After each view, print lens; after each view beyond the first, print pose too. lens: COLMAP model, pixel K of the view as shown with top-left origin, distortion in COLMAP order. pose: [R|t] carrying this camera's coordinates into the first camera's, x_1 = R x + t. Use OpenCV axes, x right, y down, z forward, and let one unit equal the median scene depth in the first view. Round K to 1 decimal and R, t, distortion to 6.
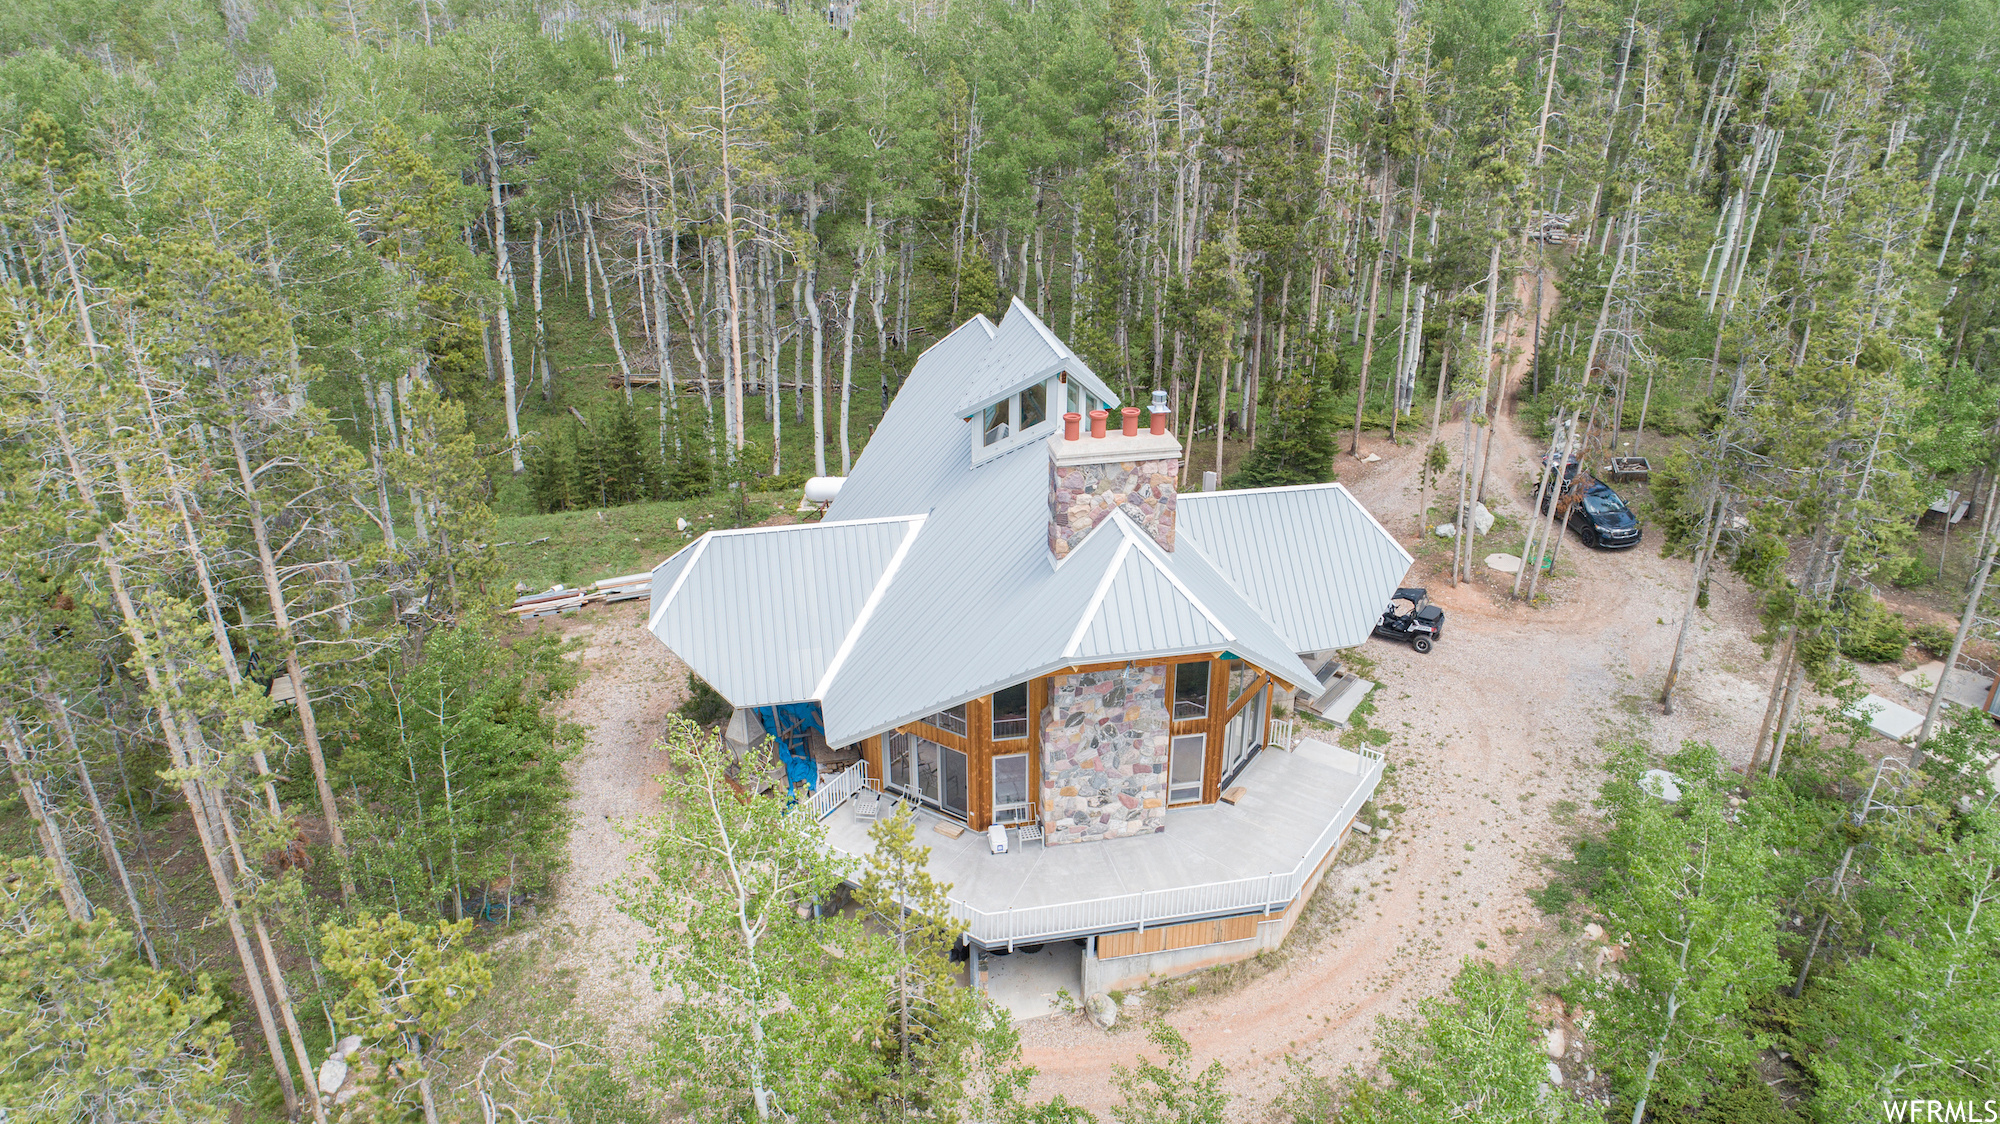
lens RADIAL K [[1347.4, 0, 990.8], [0, 1347.4, 561.5], [0, 0, 1]] dist [-0.001824, -0.004113]
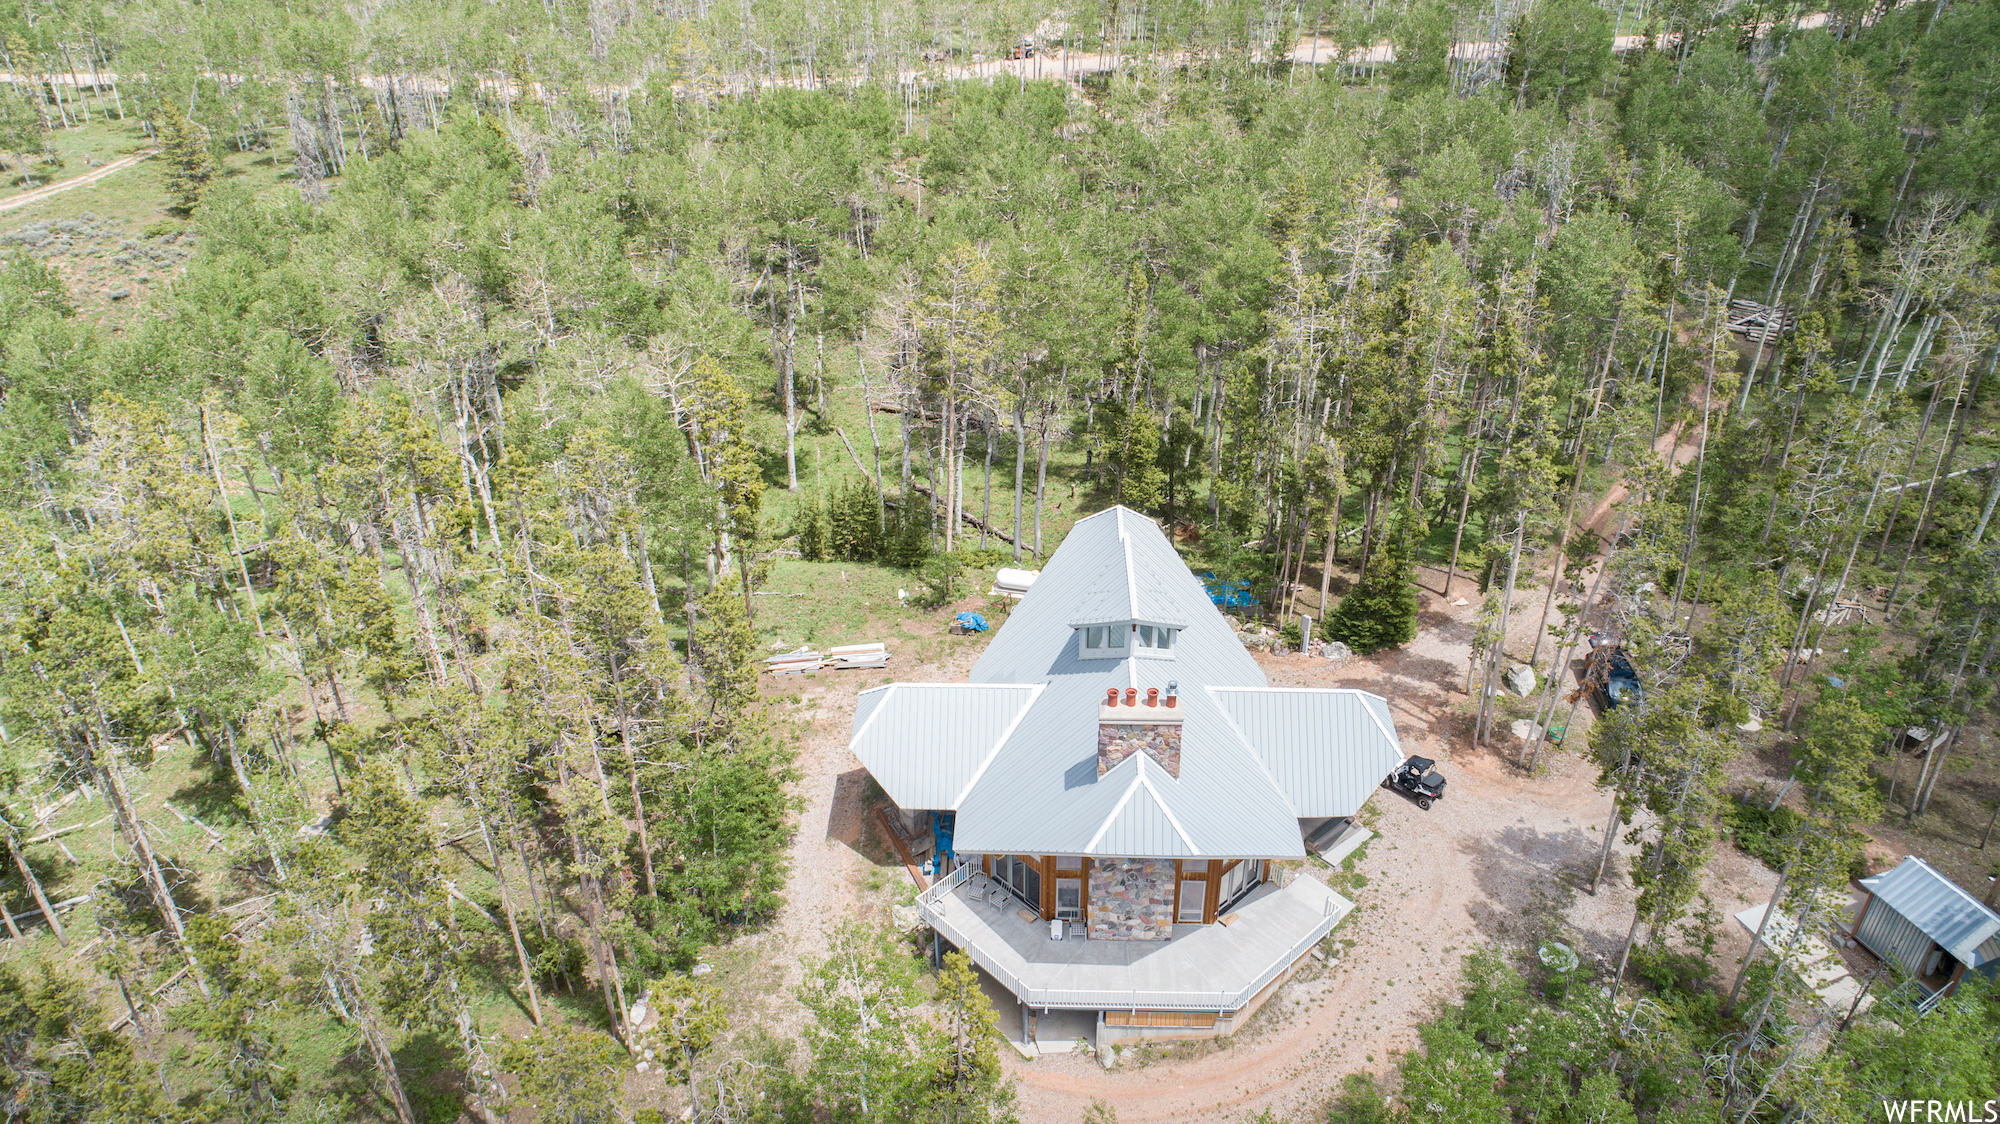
lens RADIAL K [[1347.4, 0, 987.9], [0, 1347.4, 574.5], [0, 0, 1]] dist [-0.001824, -0.004113]
pose [[0.975043, 0.110898, -0.192335, 0.175275], [-0.089785, 0.989272, 0.115235, -0.351281], [0.203051, -0.095091, 0.974540, -0.439595]]
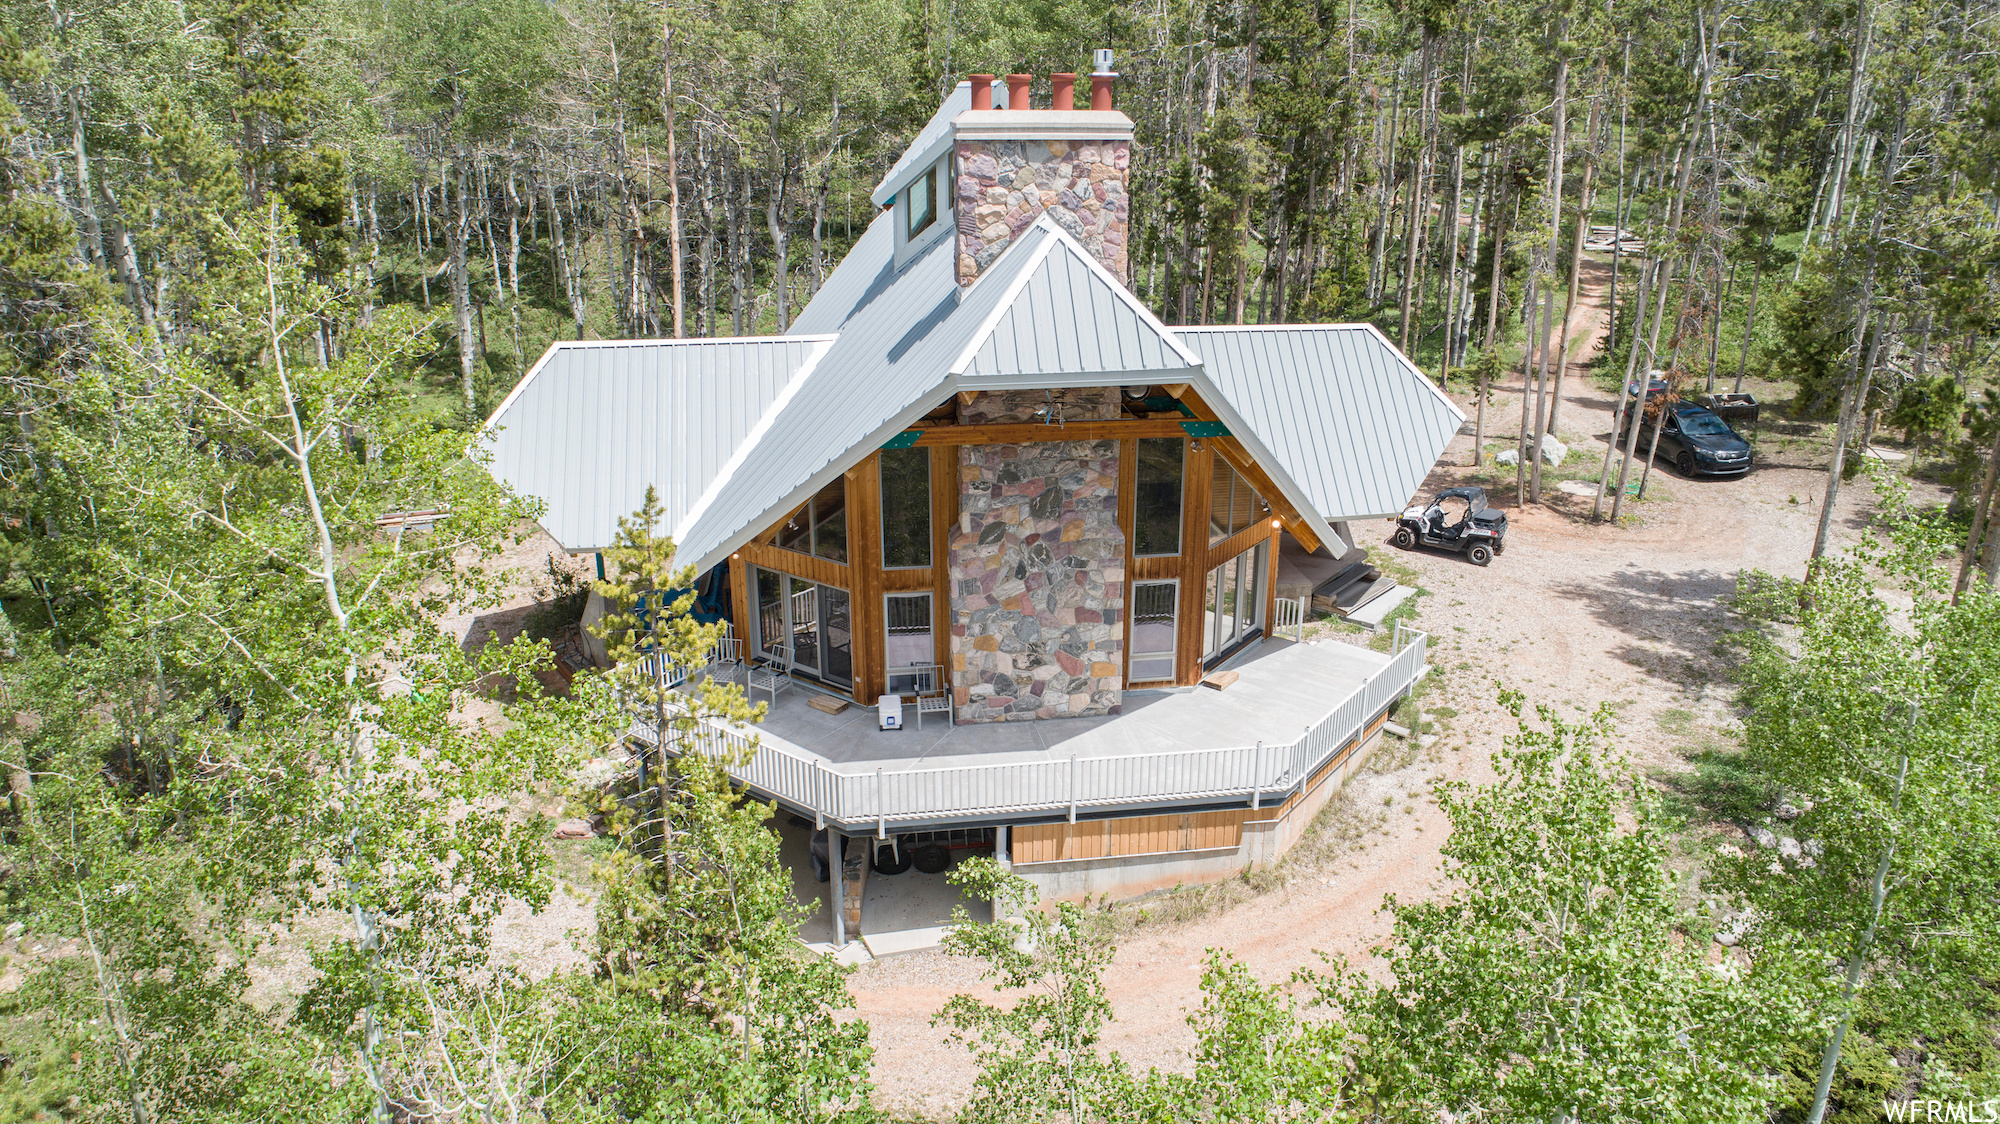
lens RADIAL K [[1347.4, 0, 994.3], [0, 1347.4, 545.0], [0, 0, 1]] dist [-0.001824, -0.004113]
pose [[0.998915, 0.021606, -0.041260, 0.089816], [-0.025935, 0.993874, -0.107429, 0.192995], [0.038687, 0.108383, 0.993356, 0.267471]]
